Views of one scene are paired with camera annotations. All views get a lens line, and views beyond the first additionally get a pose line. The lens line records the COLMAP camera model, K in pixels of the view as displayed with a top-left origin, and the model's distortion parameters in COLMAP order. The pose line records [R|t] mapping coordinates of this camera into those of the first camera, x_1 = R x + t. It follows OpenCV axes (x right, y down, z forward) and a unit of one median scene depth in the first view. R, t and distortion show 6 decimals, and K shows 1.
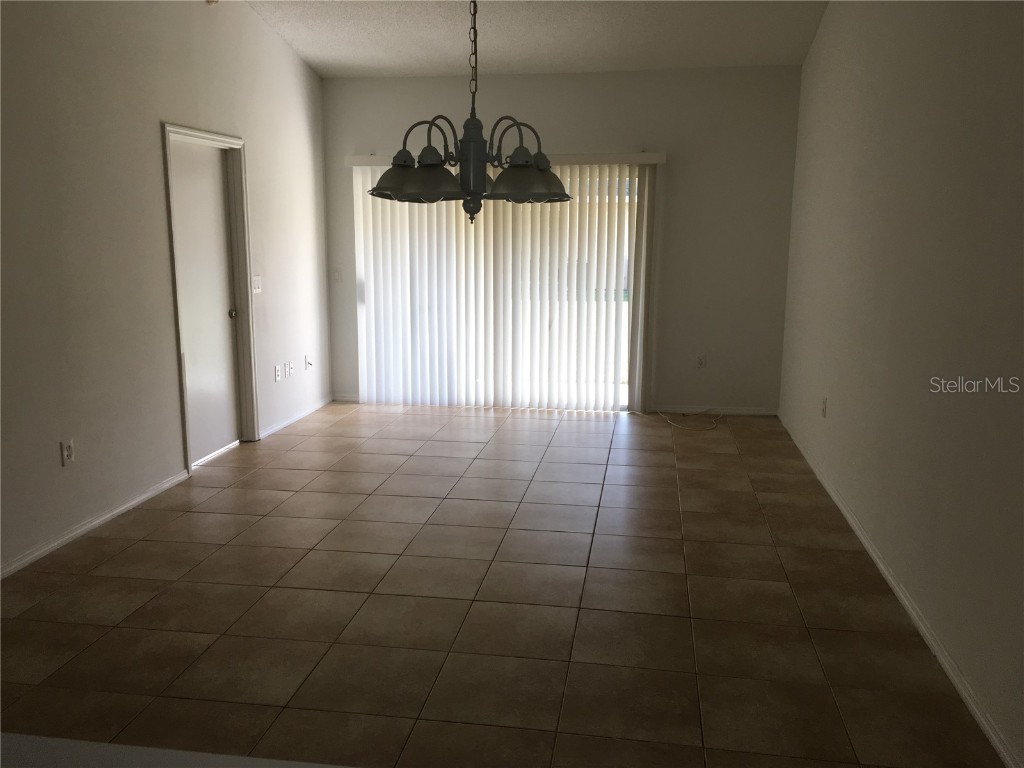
lens RADIAL K [[868.3, 0, 512.0], [0, 868.3, 384.0], [0, 0, 1]] dist [0.087969, -0.110788]
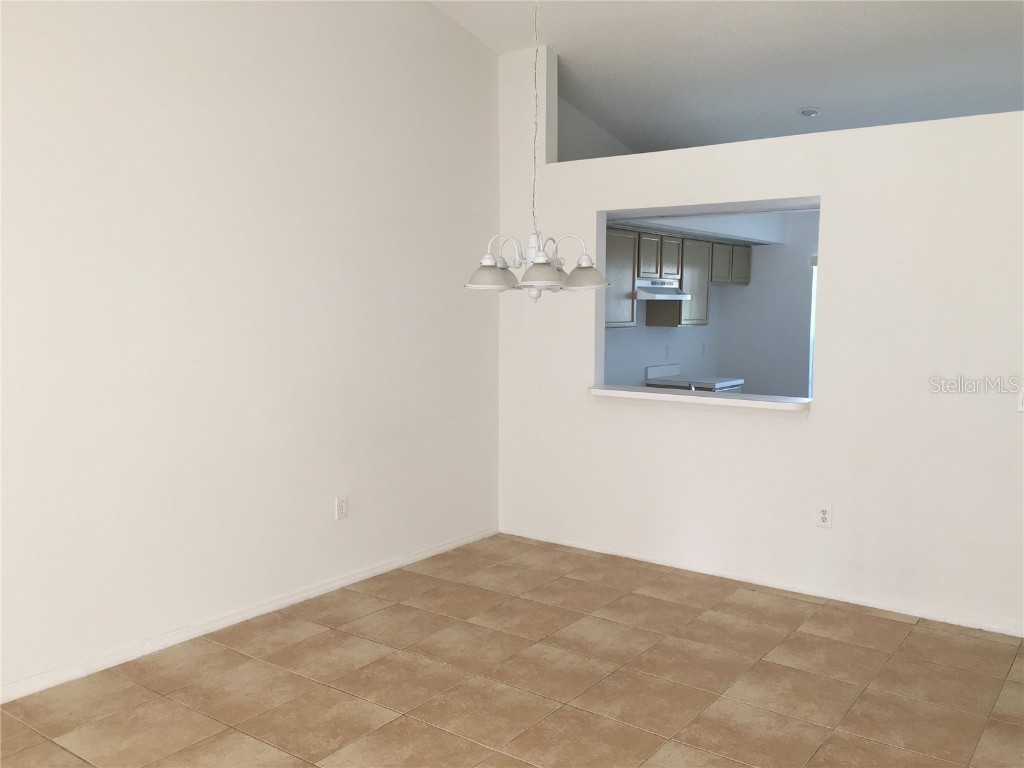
lens RADIAL K [[871.7, 0, 512.0], [0, 871.7, 384.0], [0, 0, 1]] dist [0.087102, -0.117195]
pose [[-0.885931, -0.048346, 0.461290, -0.422886], [0.077599, 0.965085, 0.250180, -0.260642], [-0.457279, 0.257438, -0.851247, 1.430356]]
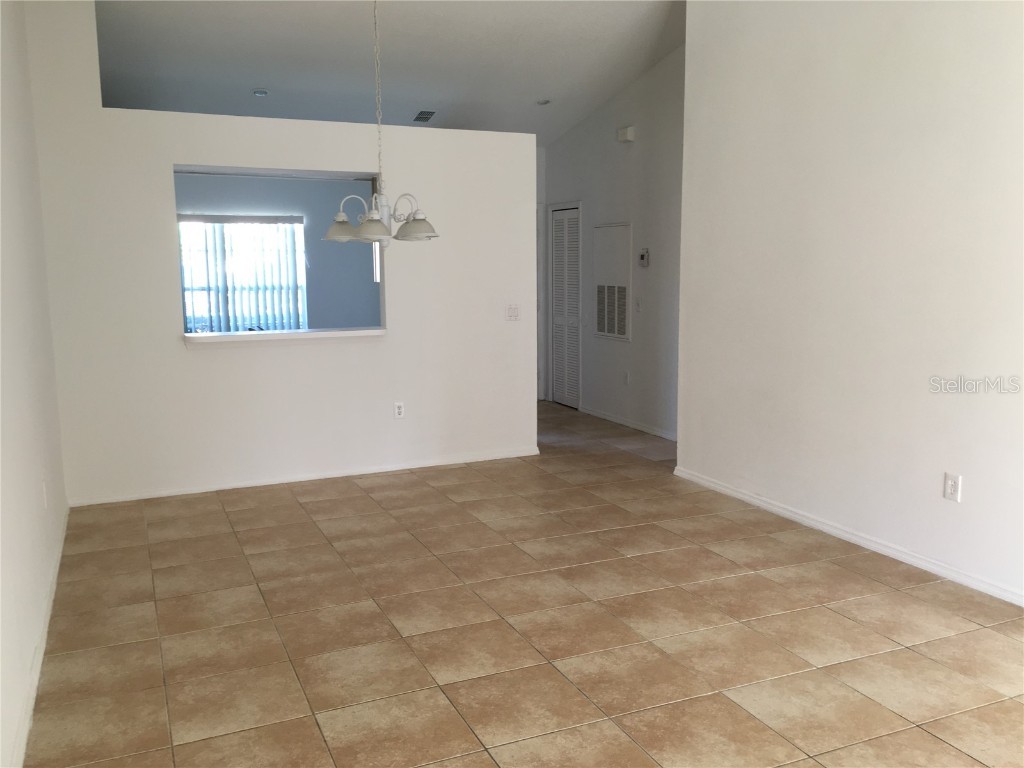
lens RADIAL K [[871.7, 0, 512.0], [0, 871.7, 384.0], [0, 0, 1]] dist [0.087102, -0.117195]
pose [[-0.836133, 0.080322, -0.542614, 0.458105], [-0.094508, 0.953332, 0.286750, -0.292110], [0.540323, 0.291042, -0.789522, 1.654864]]
